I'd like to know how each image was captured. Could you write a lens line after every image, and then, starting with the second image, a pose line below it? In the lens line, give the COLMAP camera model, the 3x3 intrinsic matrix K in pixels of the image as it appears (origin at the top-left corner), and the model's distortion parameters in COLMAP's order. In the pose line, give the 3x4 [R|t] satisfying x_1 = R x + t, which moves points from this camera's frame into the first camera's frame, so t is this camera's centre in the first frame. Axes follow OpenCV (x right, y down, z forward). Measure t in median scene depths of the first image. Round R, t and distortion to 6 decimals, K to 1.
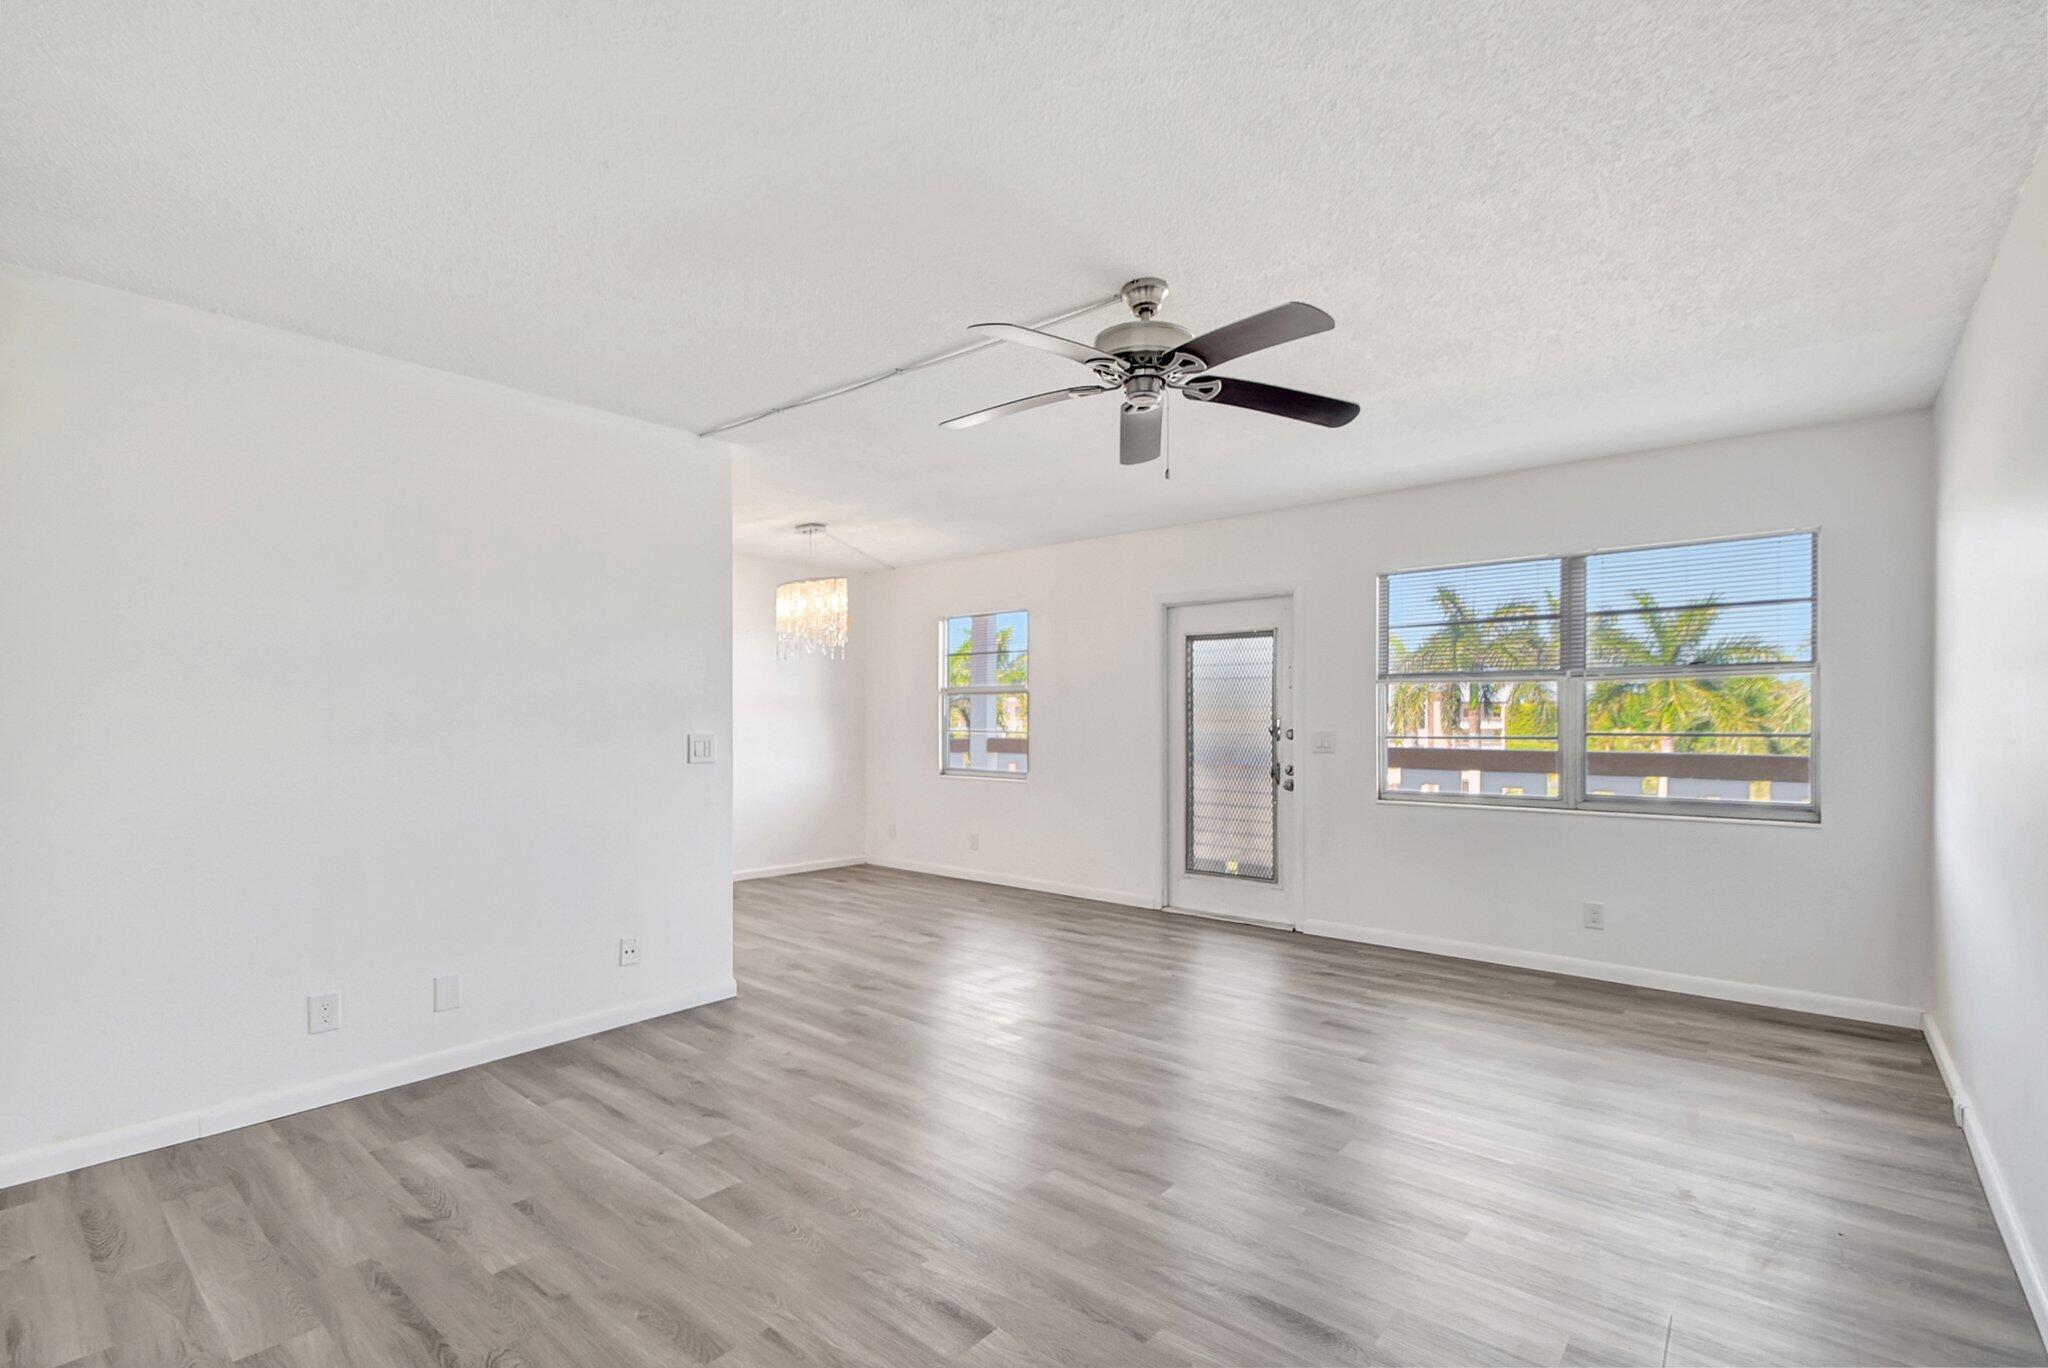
lens RADIAL K [[895.6, 0, 1028.5], [0, 895.6, 725.4], [0, 0, 1]] dist [-0.000305, -0.000194]
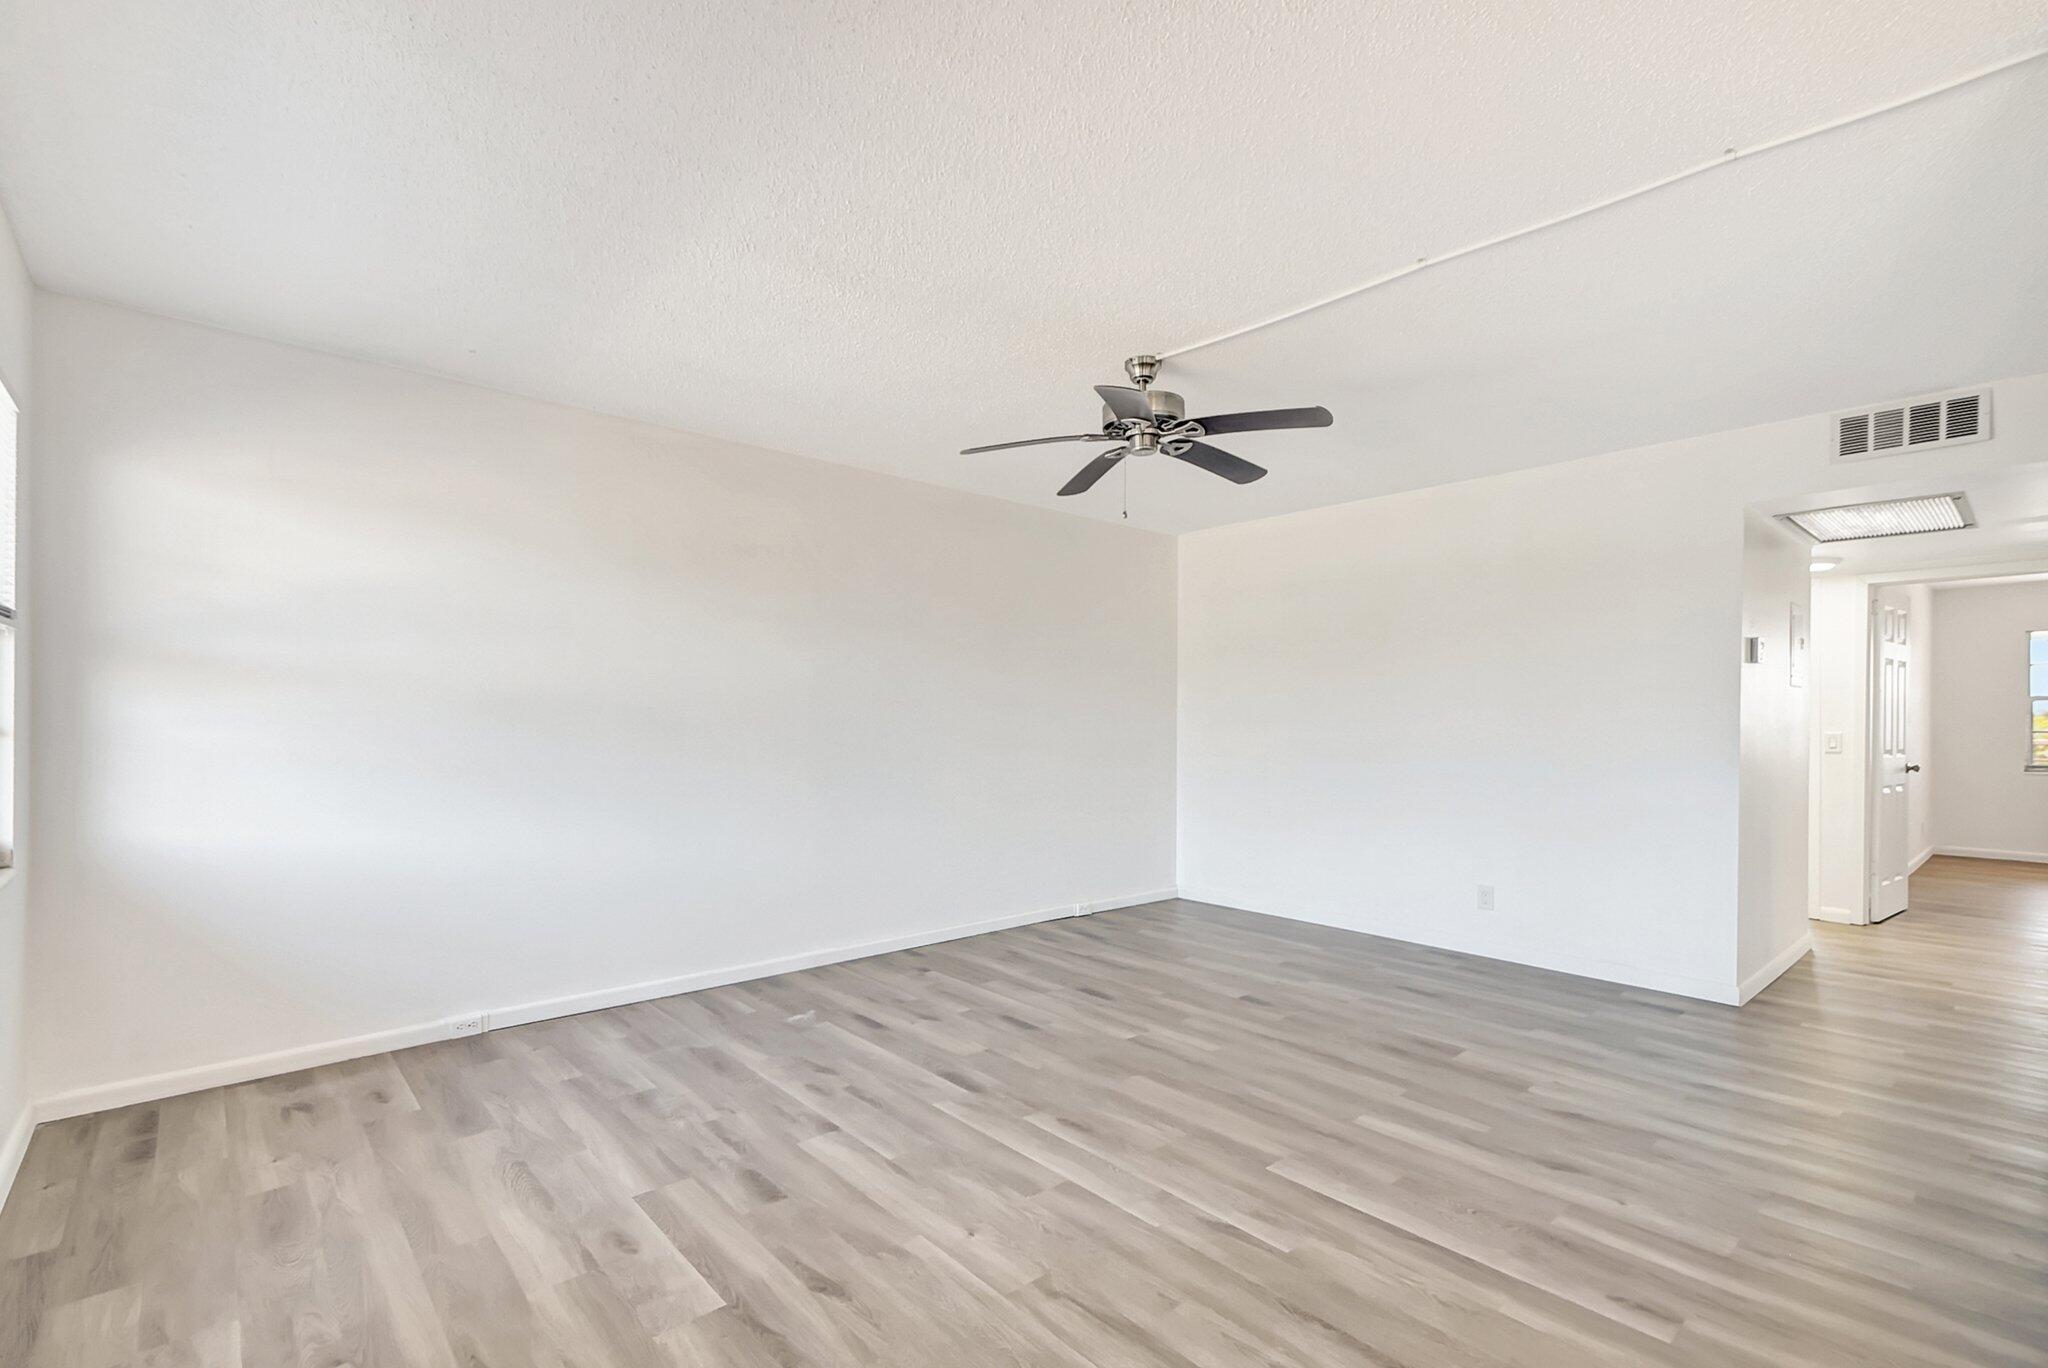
lens RADIAL K [[921.7, 0, 1026.5], [0, 921.7, 710.5], [0, 0, 1]] dist [0.018972, -0.000153]
pose [[-0.989199, 0.001796, 0.146566, 0.054211], [0.000848, 0.999978, -0.006530, -0.000208], [-0.146574, -0.006336, -0.989179, 1.326355]]
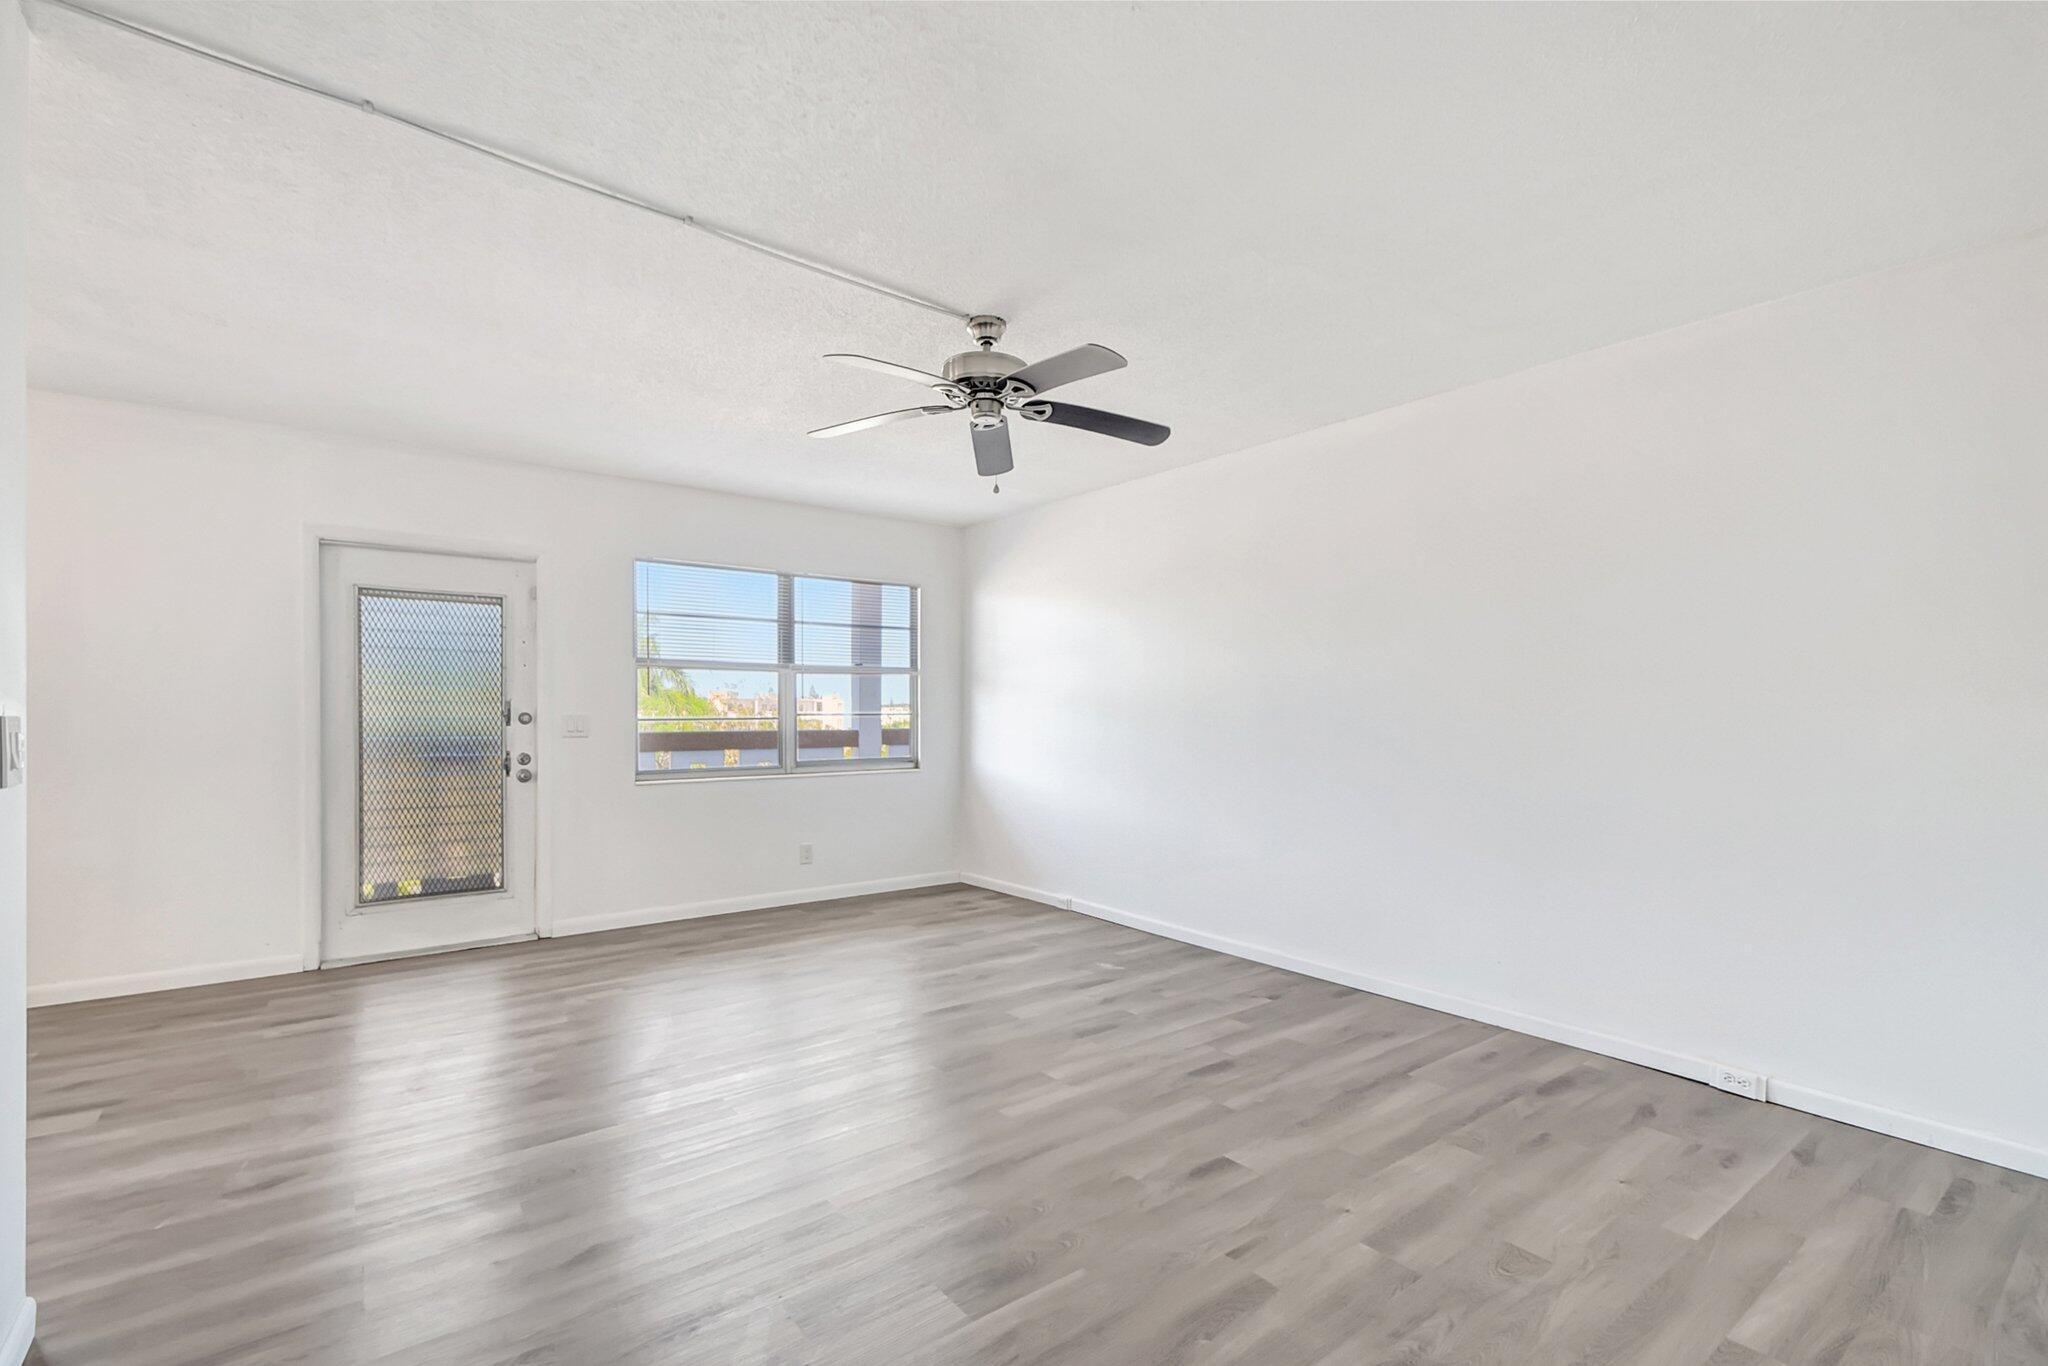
lens RADIAL K [[924.2, 0, 986.0], [0, 924.2, 714.5], [0, 0, 1]] dist [0.014117, -0.000699]
pose [[0.237614, -0.004508, 0.971349, -0.593226], [0.001922, 0.999989, 0.004170, 0.004270], [-0.971358, 0.000876, 0.237620, 0.412677]]
